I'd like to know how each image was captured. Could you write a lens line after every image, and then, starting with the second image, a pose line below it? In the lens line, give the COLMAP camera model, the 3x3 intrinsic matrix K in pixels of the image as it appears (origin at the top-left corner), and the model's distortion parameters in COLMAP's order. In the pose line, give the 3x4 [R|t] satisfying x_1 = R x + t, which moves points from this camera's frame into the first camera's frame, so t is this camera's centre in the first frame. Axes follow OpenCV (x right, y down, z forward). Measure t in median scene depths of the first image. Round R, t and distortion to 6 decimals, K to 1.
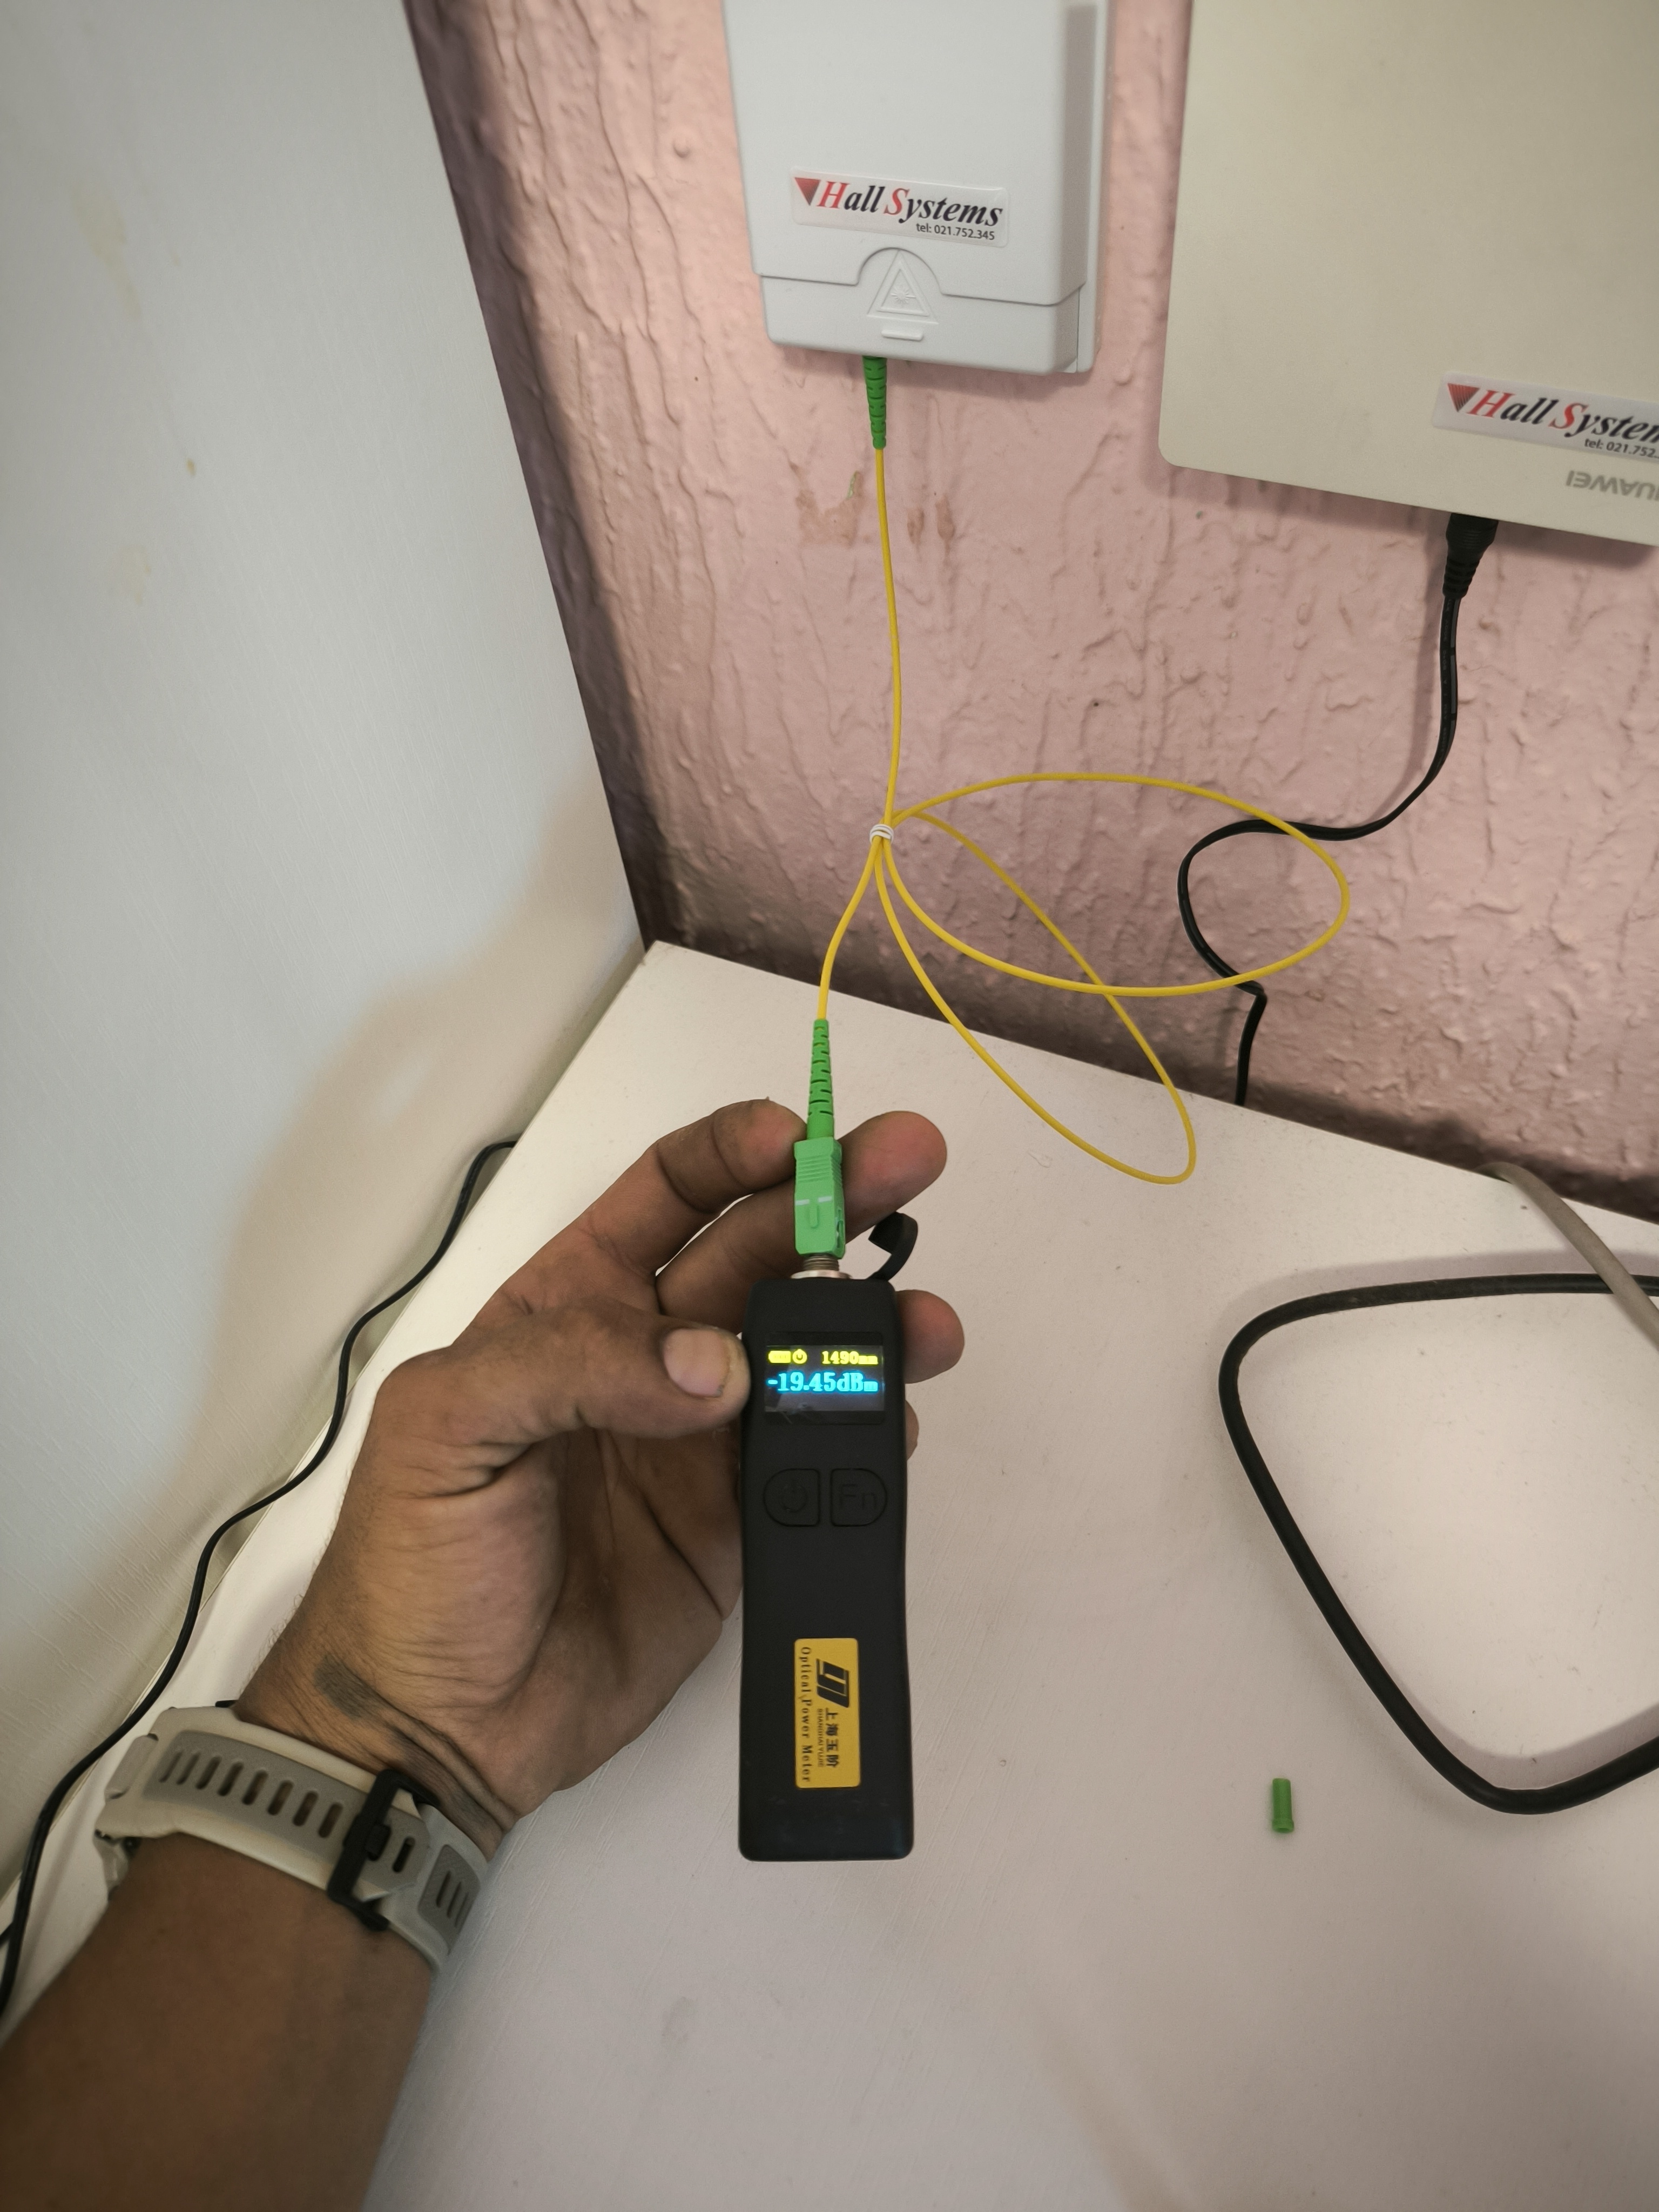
lens RADIAL K [[1554.9, 0, 831.2], [0, 1554.9, 1105.2], [0, 0, 1]] dist [-0.005865, -0.001557]
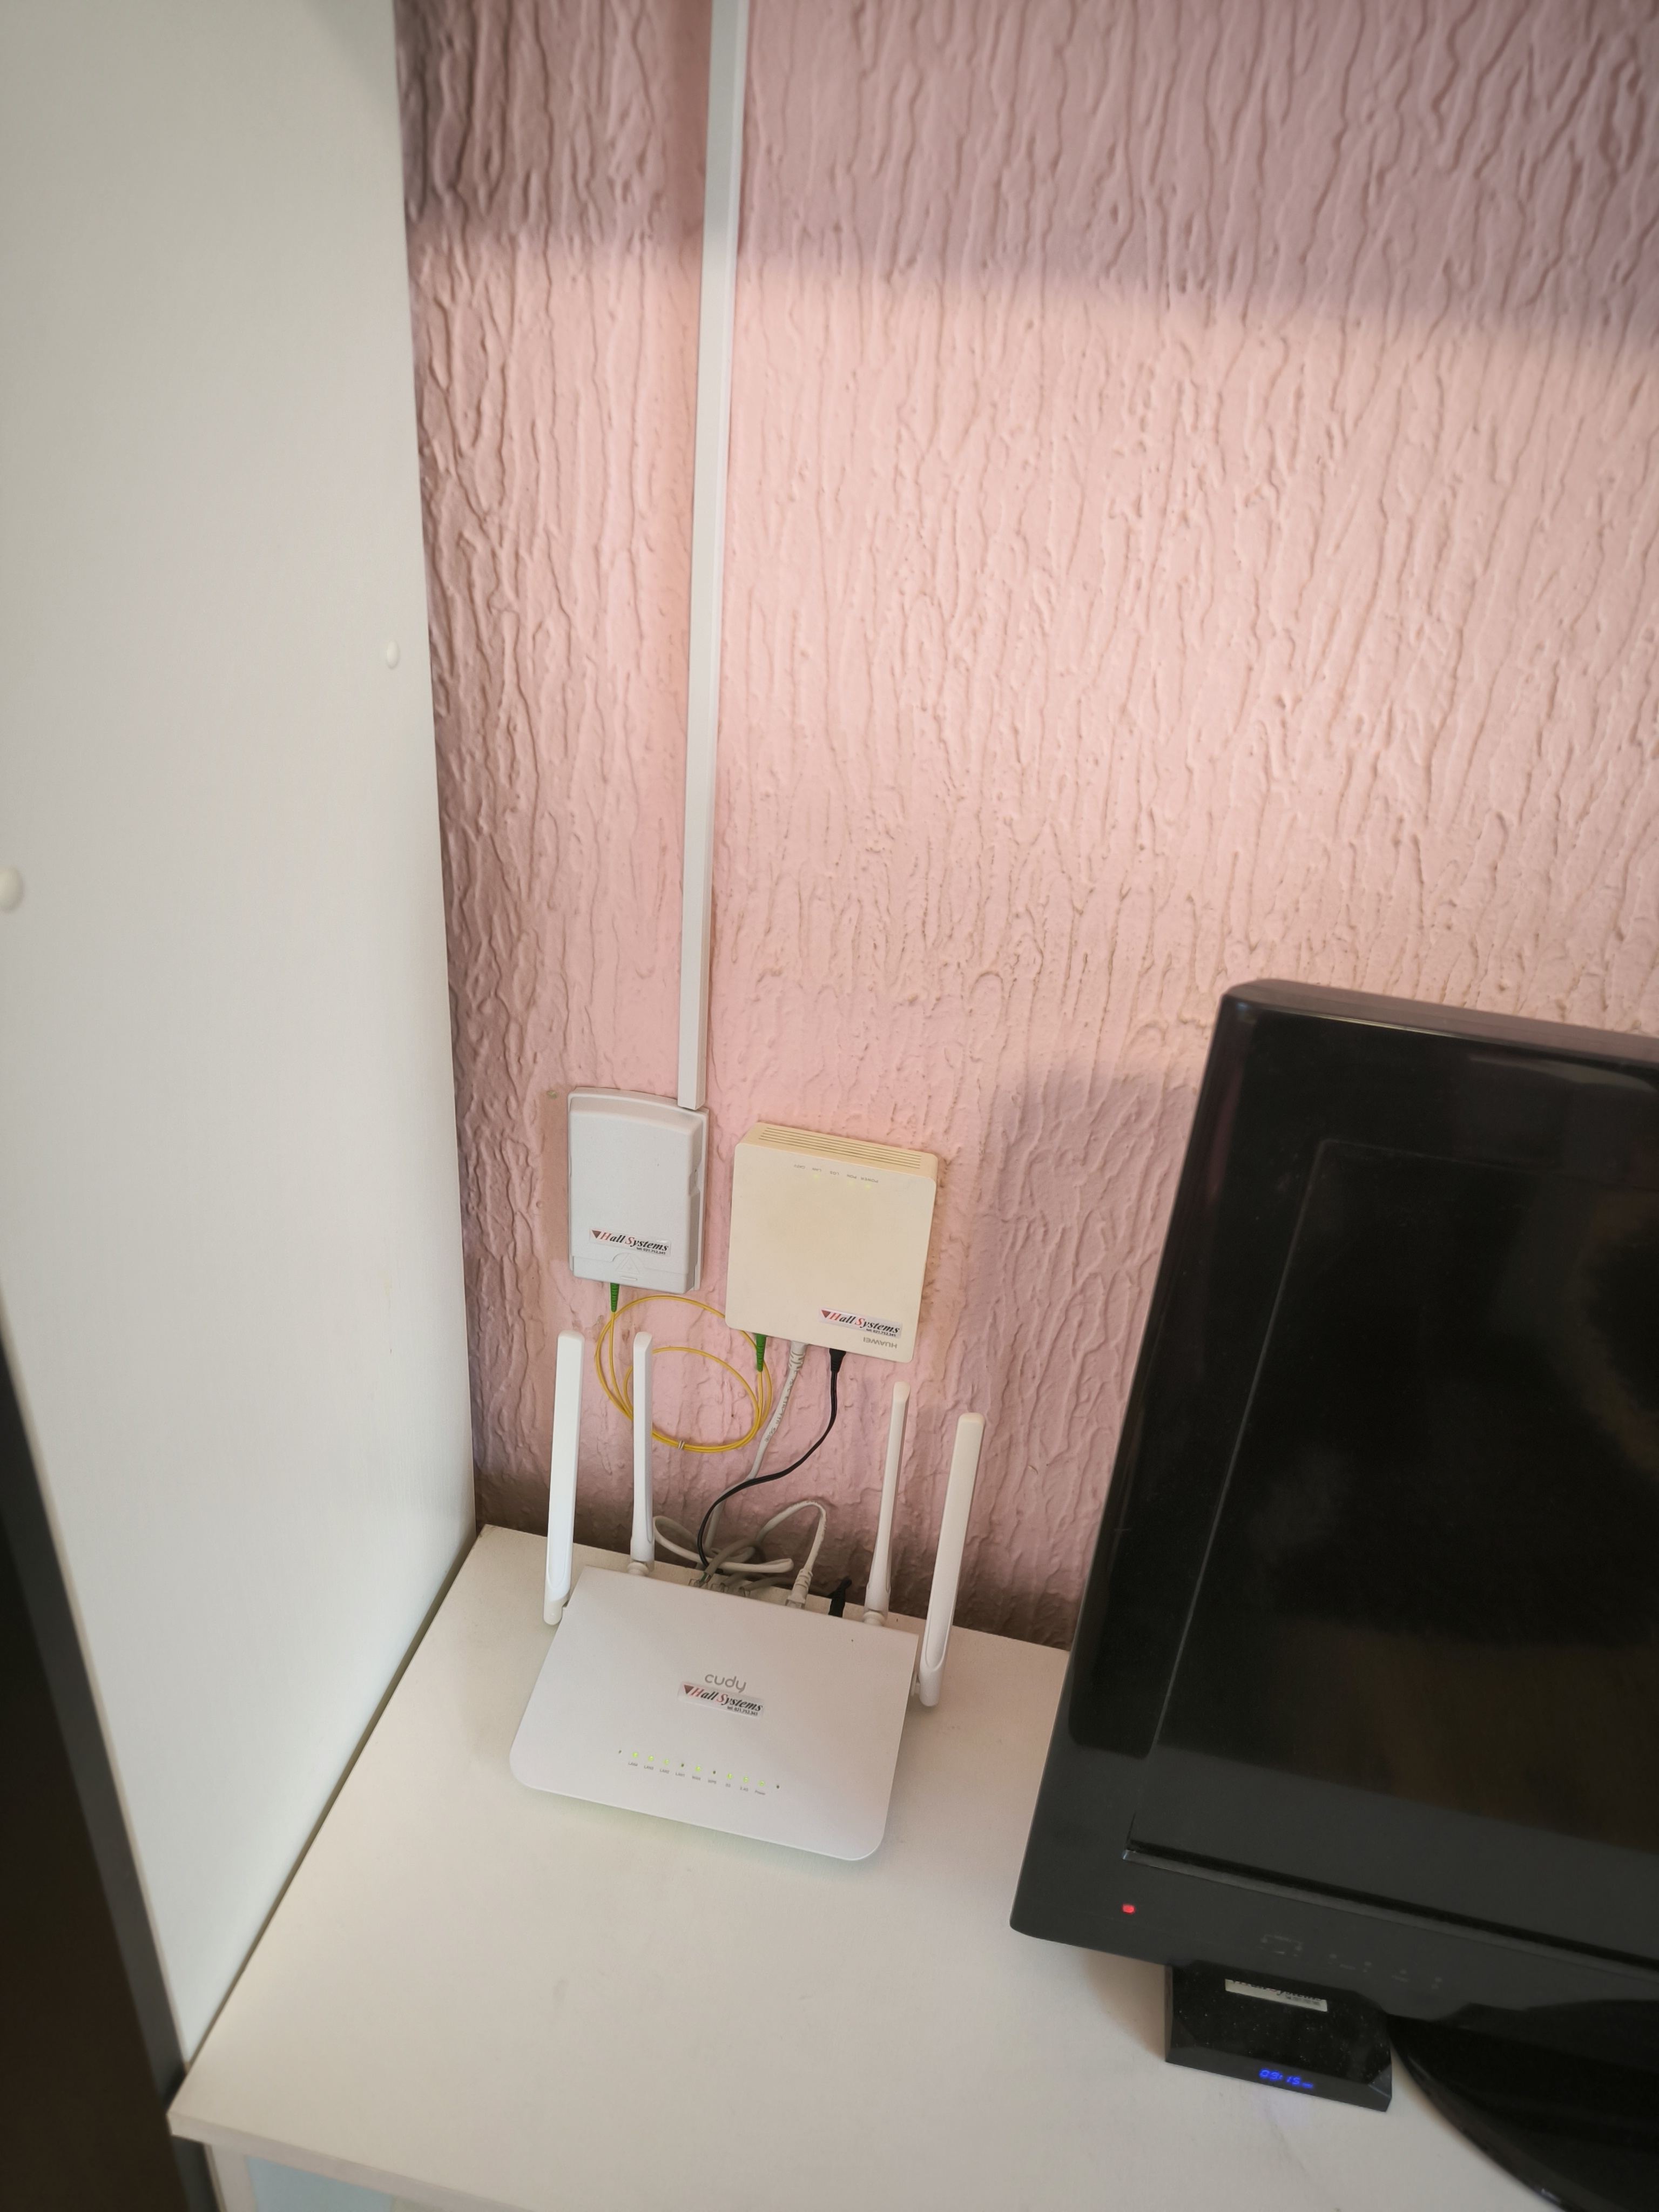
lens RADIAL K [[1554.9, 0, 829.9], [0, 1554.9, 1107.3], [0, 0, 1]] dist [-0.005865, -0.001557]
pose [[0.963092, 0.024773, 0.268030, -0.304728], [0.076366, 0.929695, -0.360326, 0.191945], [-0.258112, 0.367495, 0.893491, -1.398359]]
